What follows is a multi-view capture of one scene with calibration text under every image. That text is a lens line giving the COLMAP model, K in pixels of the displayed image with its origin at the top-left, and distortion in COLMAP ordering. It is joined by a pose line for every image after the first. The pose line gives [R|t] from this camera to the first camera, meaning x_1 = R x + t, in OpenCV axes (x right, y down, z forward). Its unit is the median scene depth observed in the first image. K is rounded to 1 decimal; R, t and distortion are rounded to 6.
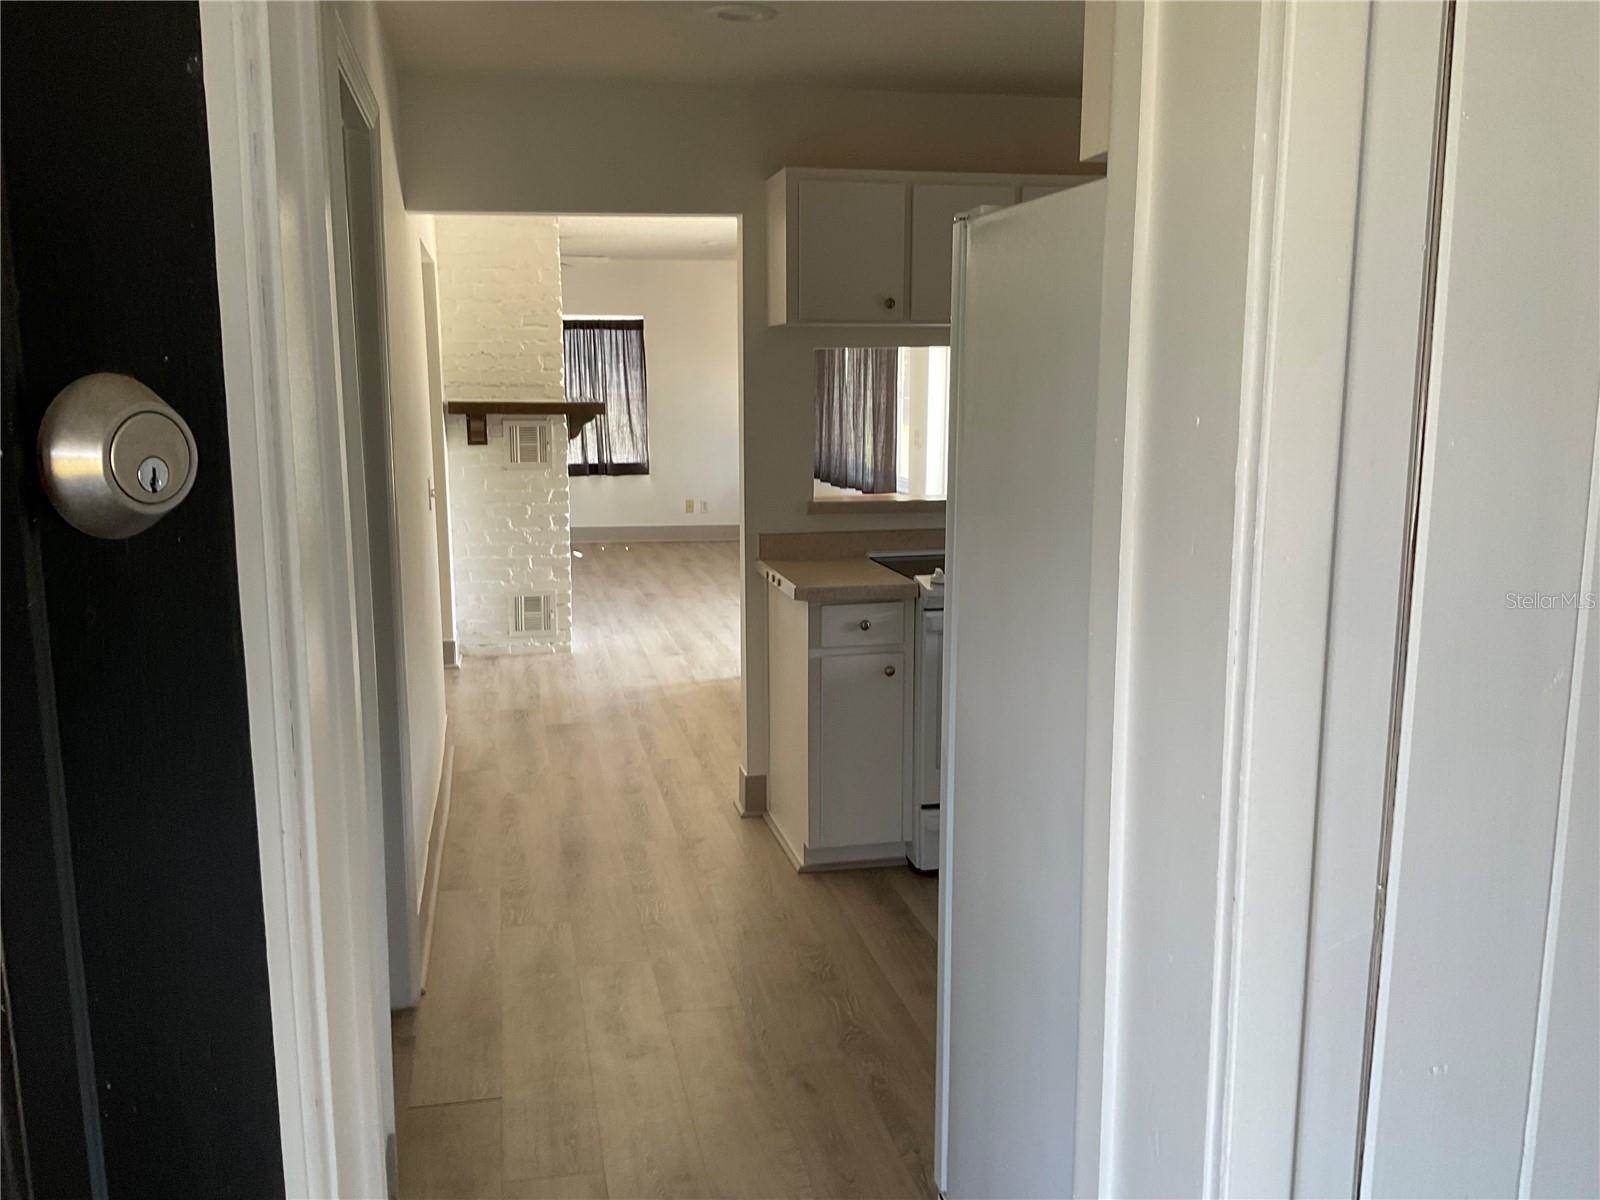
lens RADIAL K [[1333.6, 0, 800.0], [0, 1333.6, 600.0], [0, 0, 1]] dist [0.057425, -0.079032]
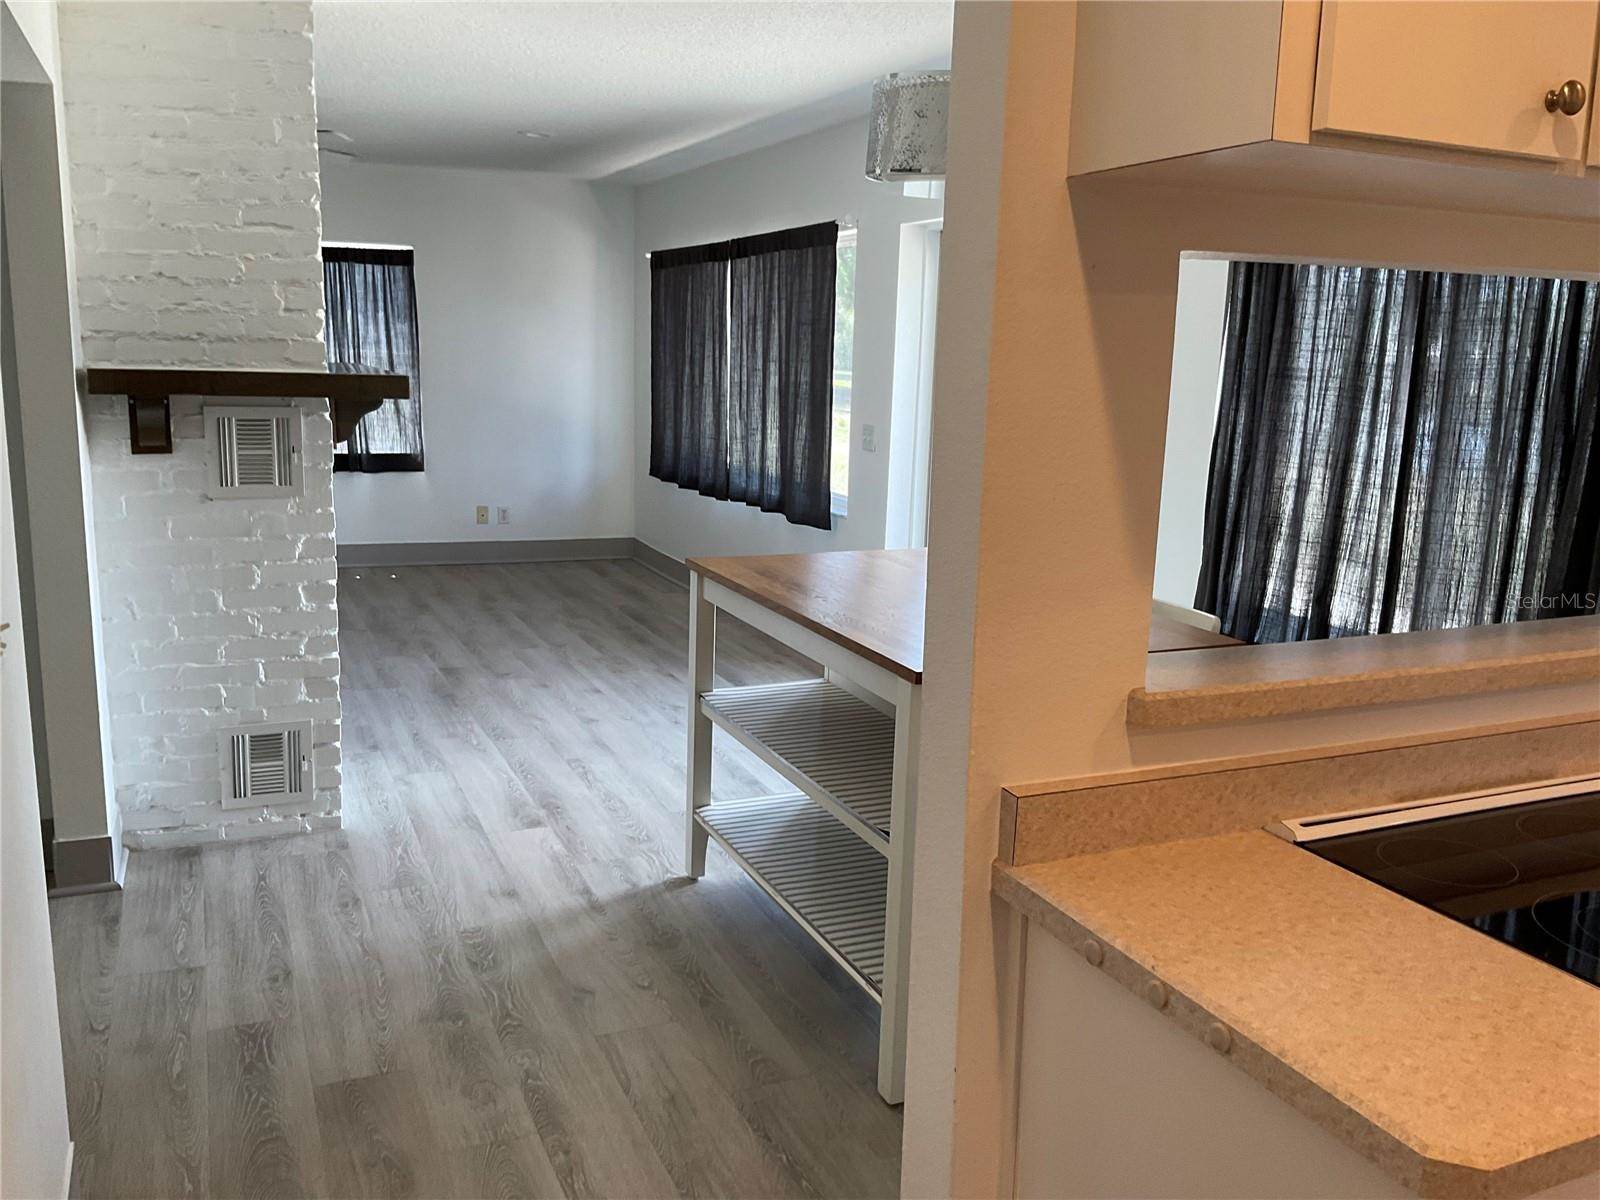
lens RADIAL K [[1315.8, 0, 800.0], [0, 1315.8, 600.0], [0, 0, 1]] dist [0.109948, -0.273767]
pose [[0.979700, -0.009750, 0.200231, -0.096232], [0.004706, 0.999660, 0.025651, -0.069144], [-0.200413, -0.024188, 0.979413, 0.433021]]
